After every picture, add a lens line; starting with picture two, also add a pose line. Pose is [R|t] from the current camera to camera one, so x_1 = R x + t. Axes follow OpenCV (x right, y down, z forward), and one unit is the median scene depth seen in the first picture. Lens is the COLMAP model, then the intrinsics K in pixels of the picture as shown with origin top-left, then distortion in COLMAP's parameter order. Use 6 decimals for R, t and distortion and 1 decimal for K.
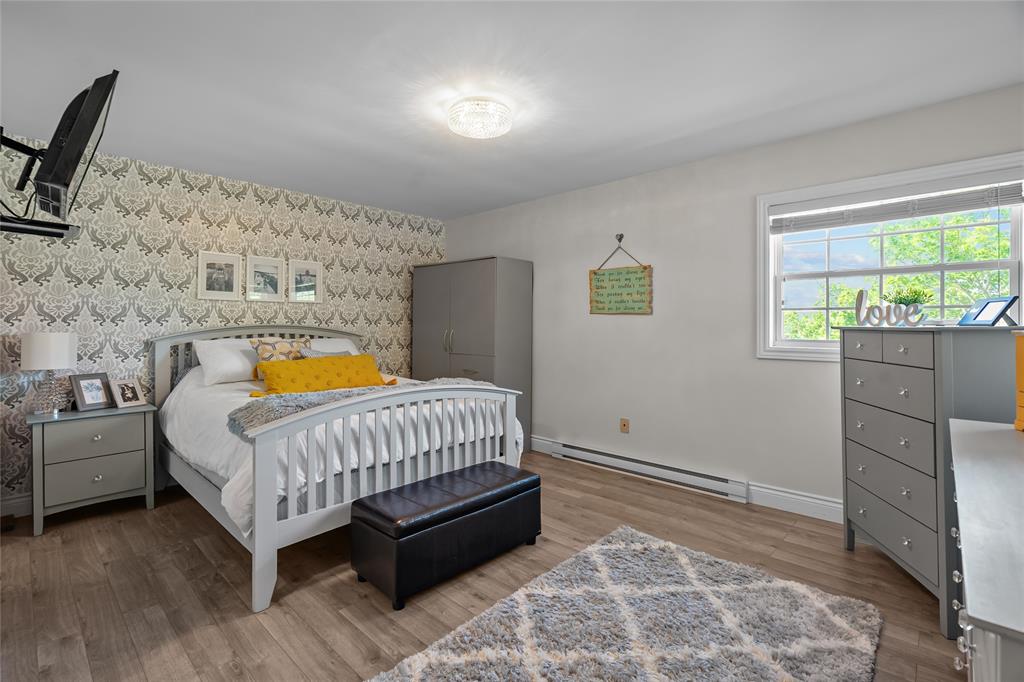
lens RADIAL K [[462.2, 0, 504.7], [0, 462.2, 333.5], [0, 0, 1]] dist [-0.003747, -0.000205]
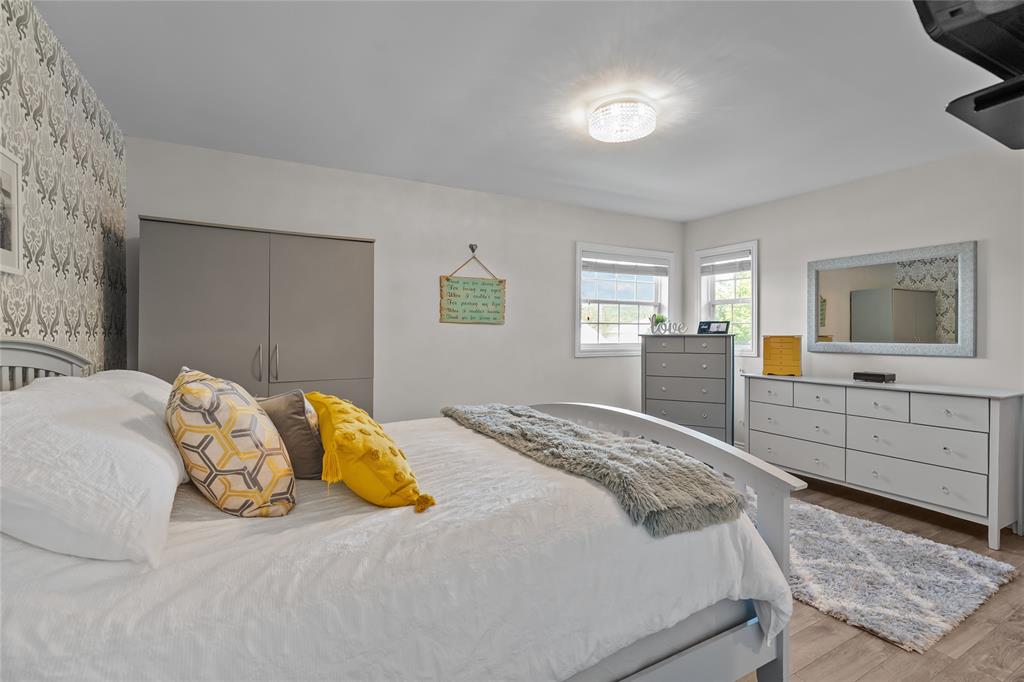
lens RADIAL K [[462.2, 0, 507.5], [0, 462.2, 334.3], [0, 0, 1]] dist [-0.003747, -0.000205]
pose [[0.305679, -0.014505, 0.952024, -0.698996], [0.017581, 0.999799, 0.009588, -0.027188], [-0.951972, 0.013807, 0.305873, 0.629528]]
